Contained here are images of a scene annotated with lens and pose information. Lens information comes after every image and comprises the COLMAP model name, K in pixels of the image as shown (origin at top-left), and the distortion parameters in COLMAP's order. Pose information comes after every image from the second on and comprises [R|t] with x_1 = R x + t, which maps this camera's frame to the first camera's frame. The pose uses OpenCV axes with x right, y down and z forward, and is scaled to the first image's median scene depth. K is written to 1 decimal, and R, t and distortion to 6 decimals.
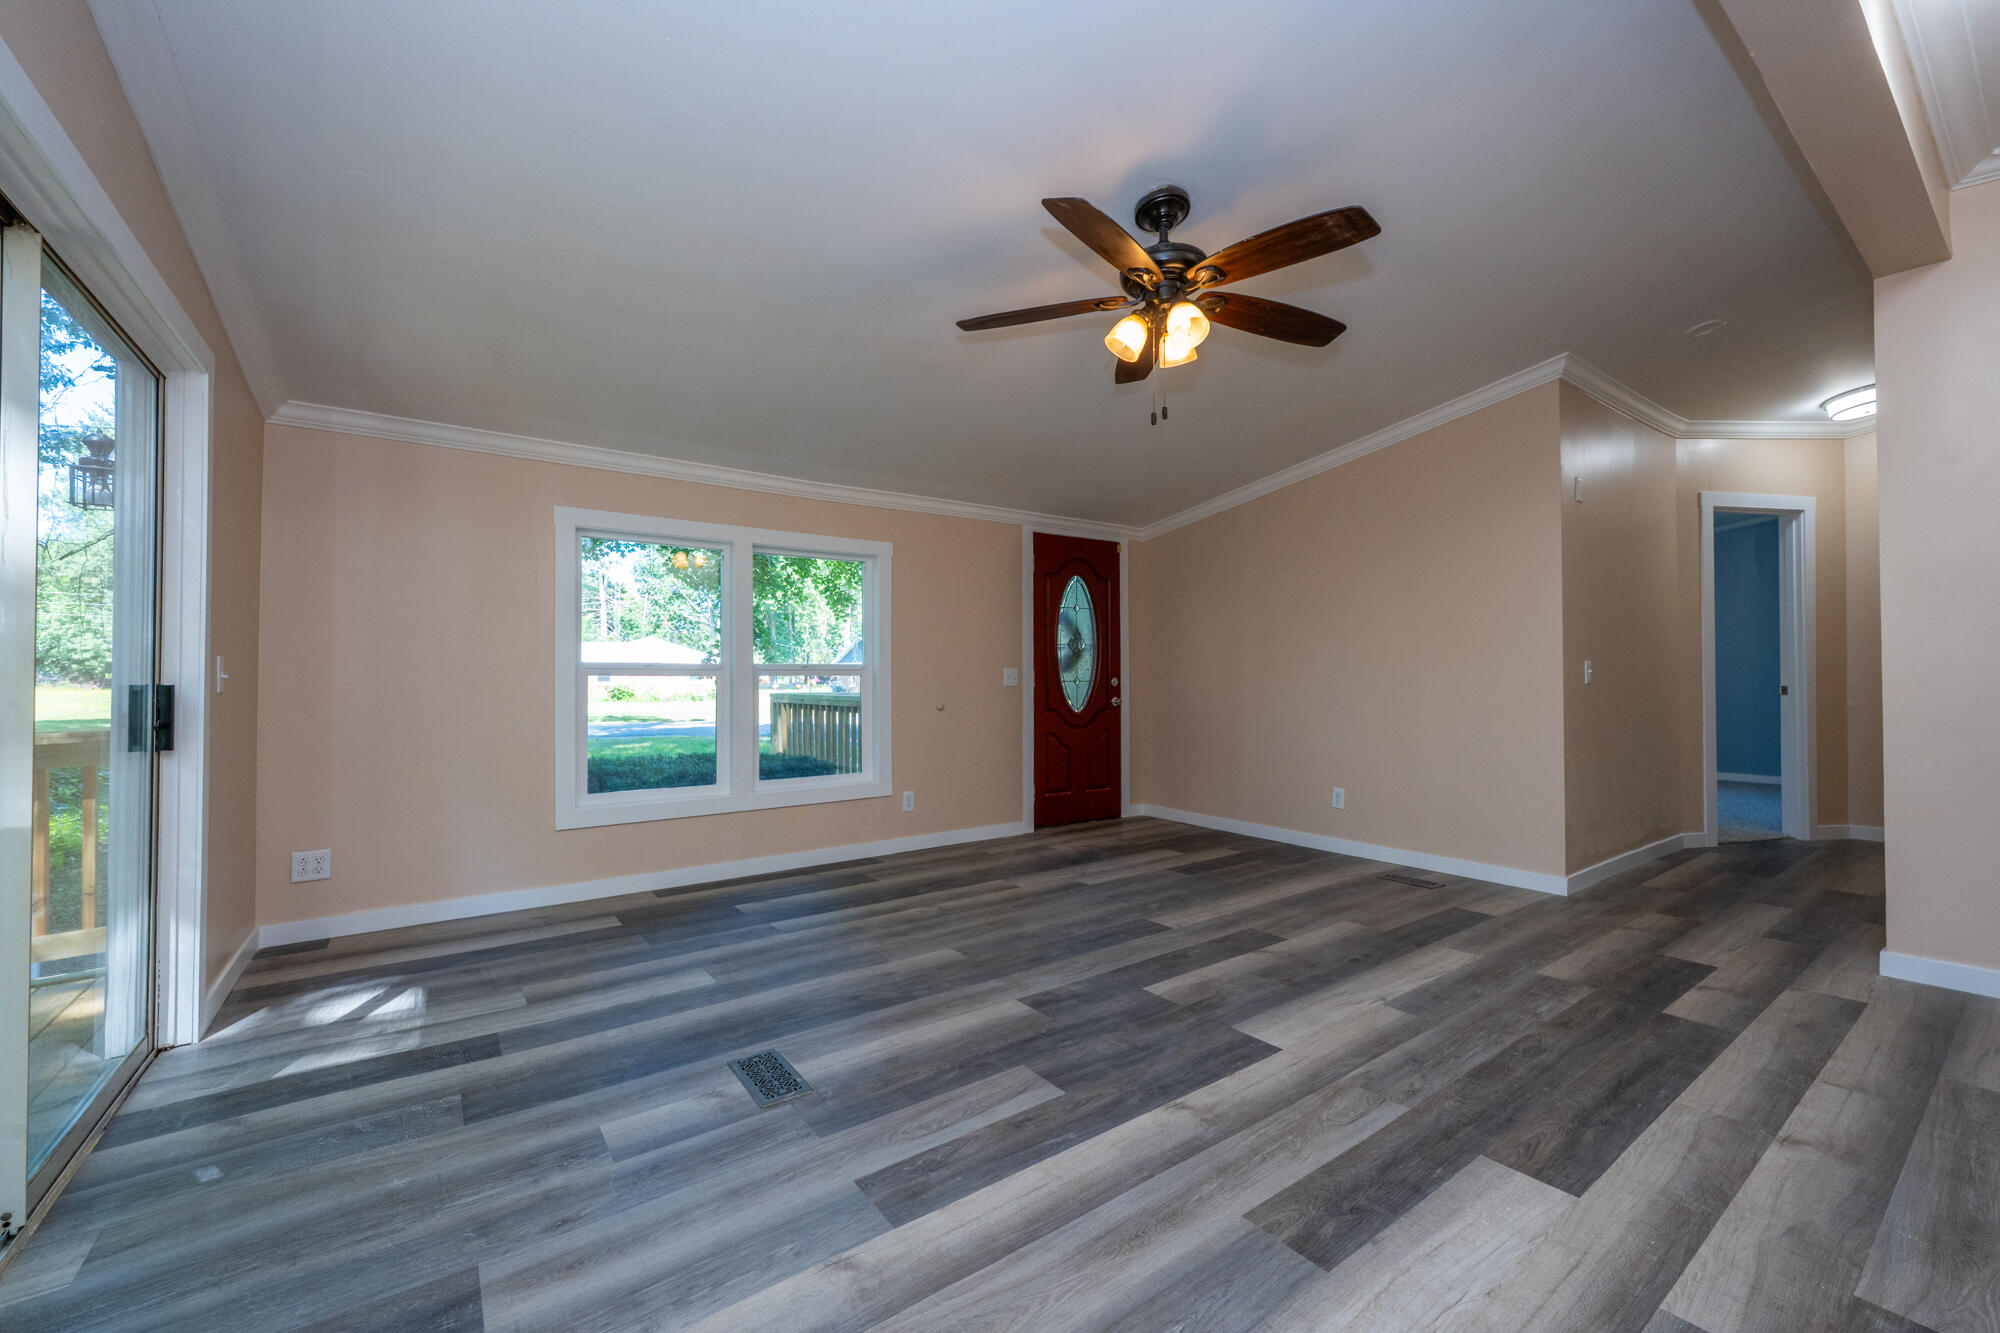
lens RADIAL K [[800.8, 0, 995.8], [0, 800.8, 665.2], [0, 0, 1]] dist [0.001625, 0.000488]
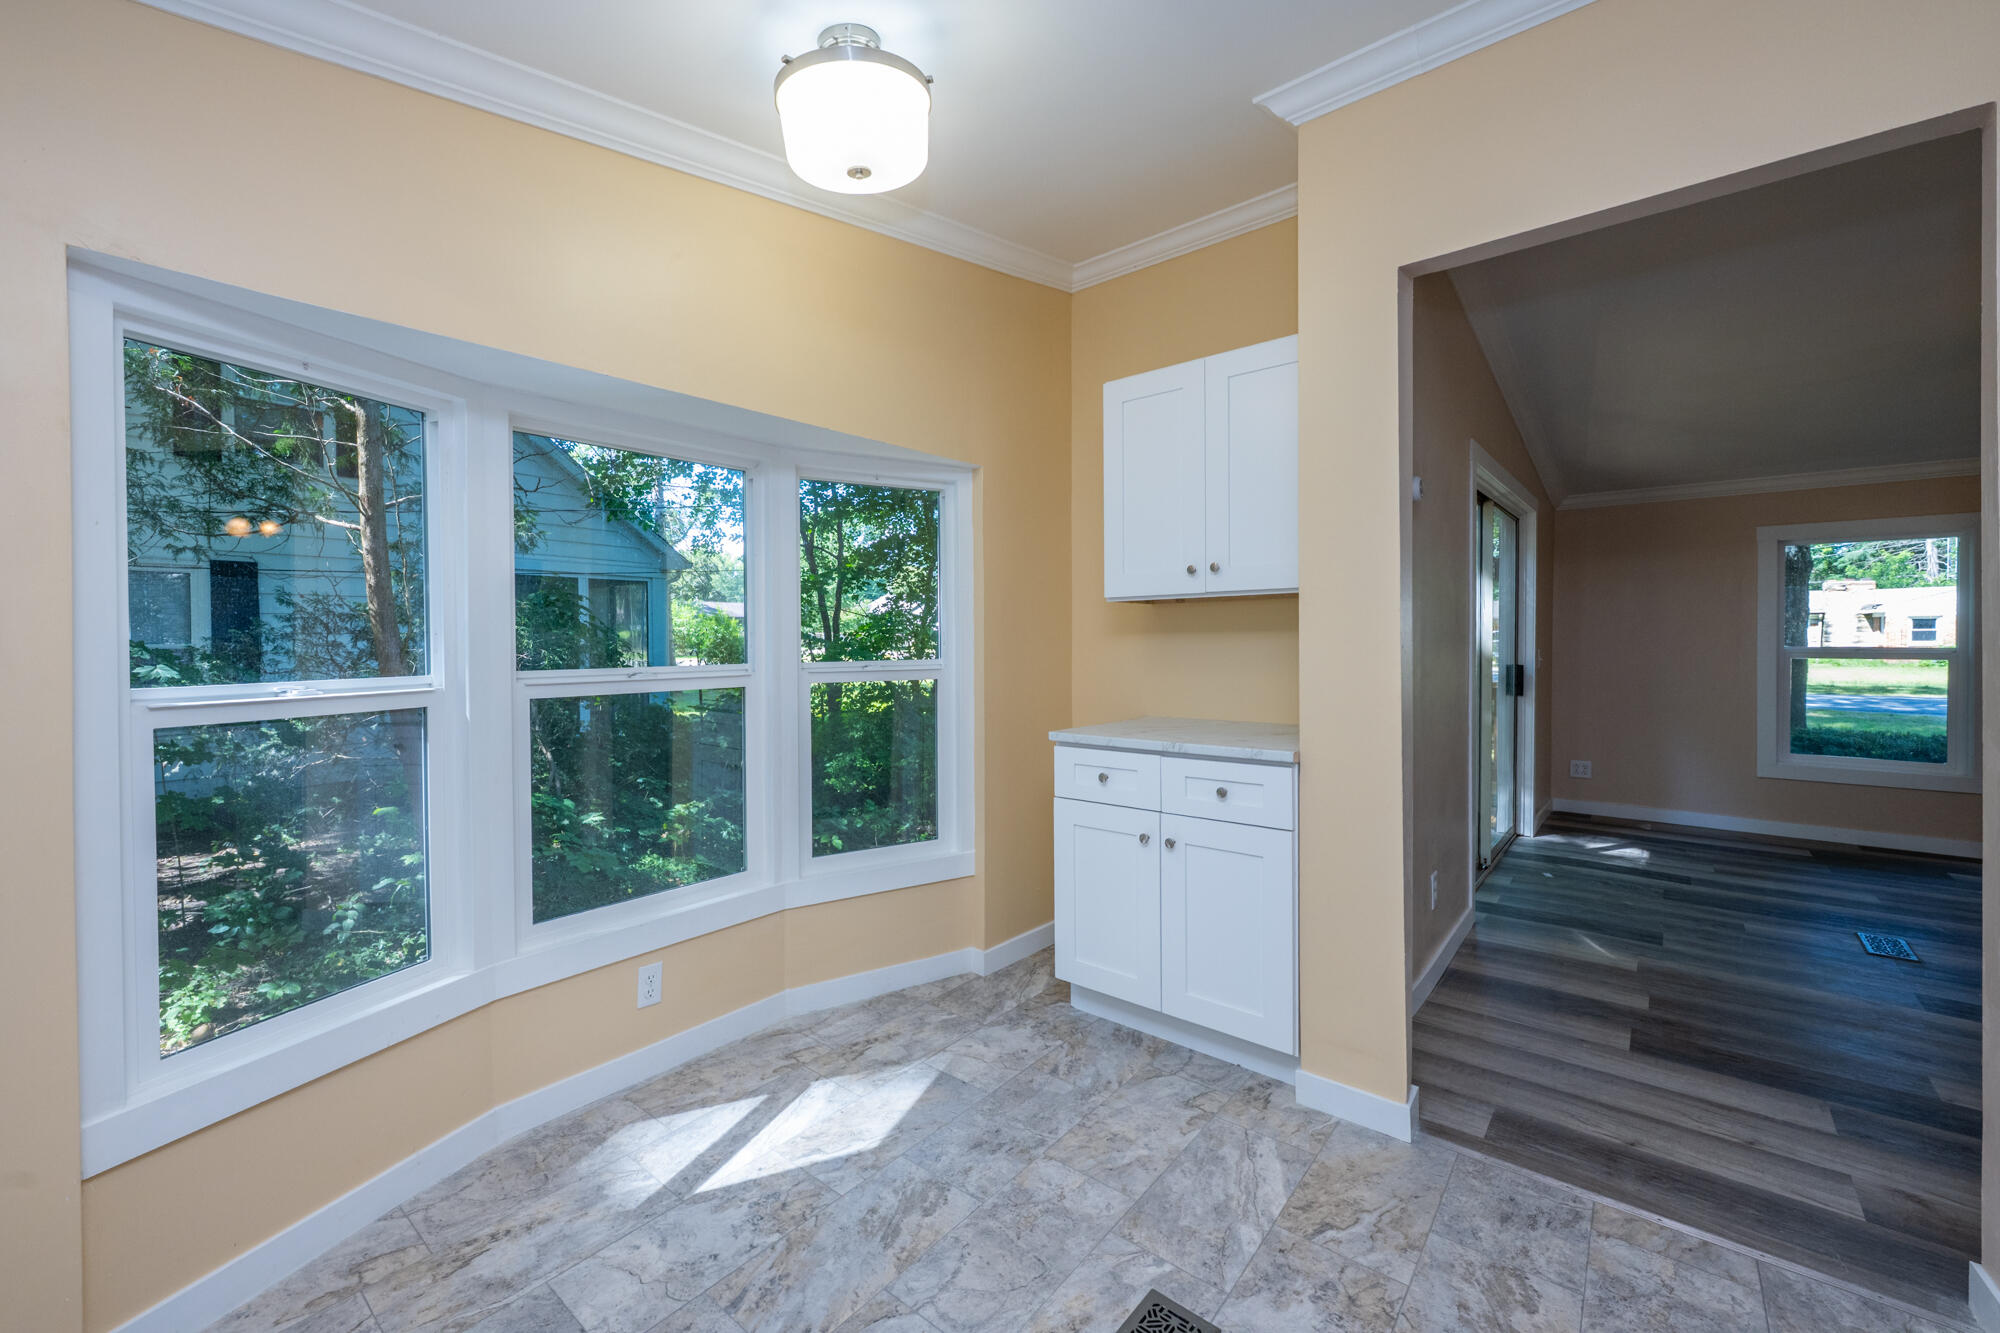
lens RADIAL K [[800.8, 0, 995.8], [0, 800.8, 648.5], [0, 0, 1]] dist [0.001625, 0.000488]
pose [[0.249299, 0.013648, -0.968330, 0.612465], [0.015419, 0.999718, 0.018060, -0.070822], [0.968304, -0.019433, 0.249018, -0.790606]]
